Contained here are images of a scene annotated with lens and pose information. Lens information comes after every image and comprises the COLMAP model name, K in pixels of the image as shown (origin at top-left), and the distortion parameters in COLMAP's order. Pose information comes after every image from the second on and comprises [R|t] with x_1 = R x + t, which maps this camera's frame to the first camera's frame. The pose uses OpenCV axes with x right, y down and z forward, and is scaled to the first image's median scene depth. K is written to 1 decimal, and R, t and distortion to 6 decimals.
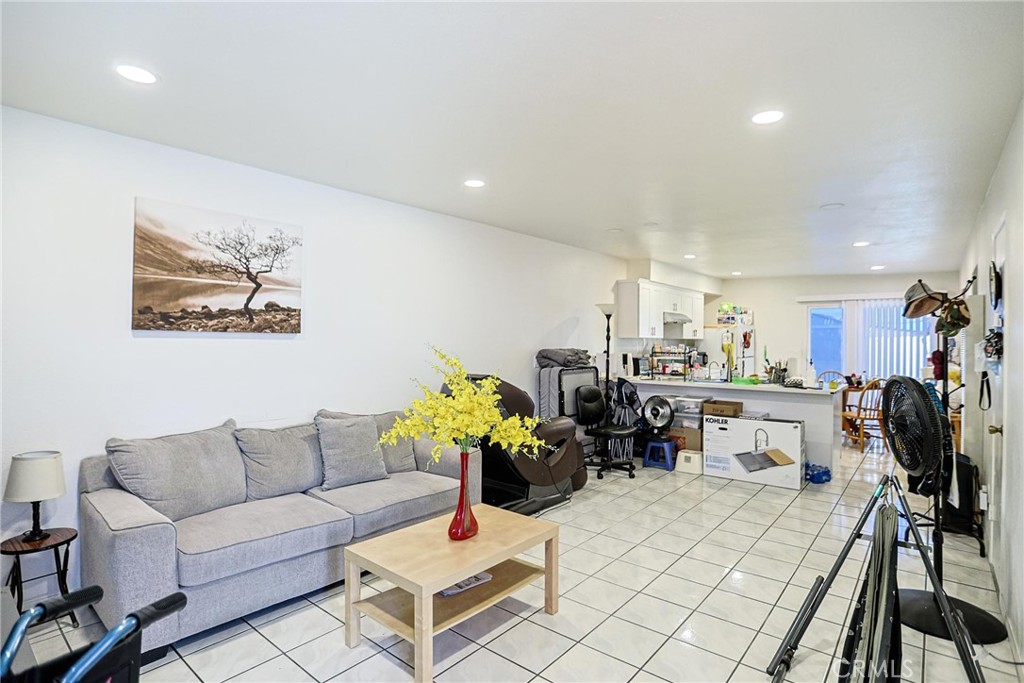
lens RADIAL K [[496.2, 0, 512.6], [0, 496.2, 343.7], [0, 0, 1]] dist [-0.001621, 0.000099]
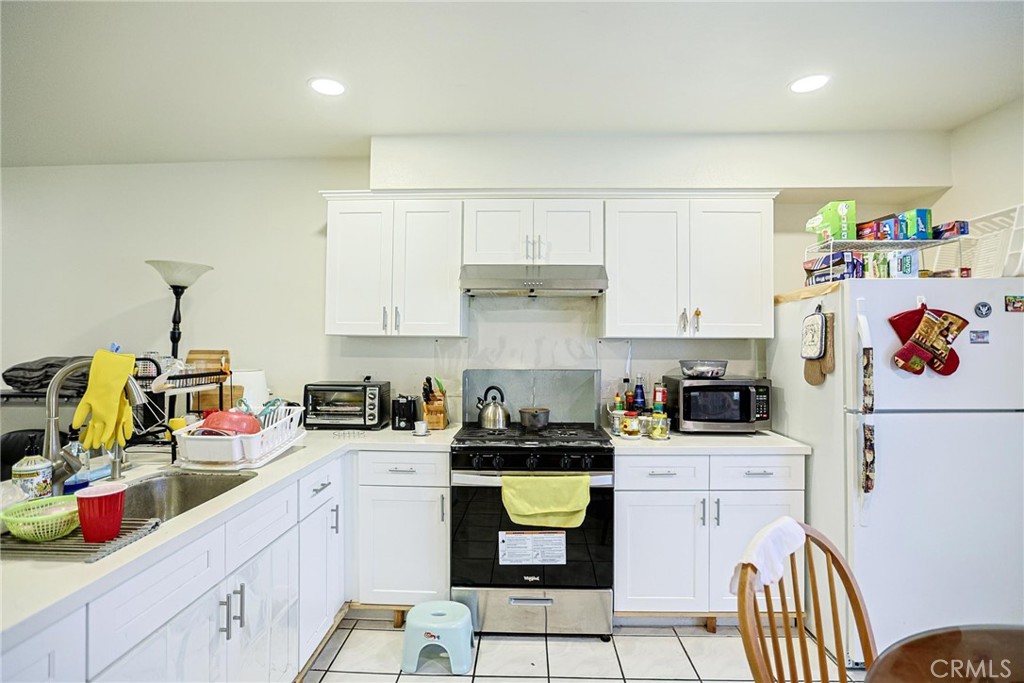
lens RADIAL K [[496.2, 0, 512.3], [0, 496.2, 340.4], [0, 0, 1]] dist [-0.001621, 0.000099]
pose [[0.619317, -0.005149, -0.785124, 0.742403], [-0.003907, 0.999946, -0.009639, -0.004619], [0.785131, 0.009037, 0.619263, 0.956774]]
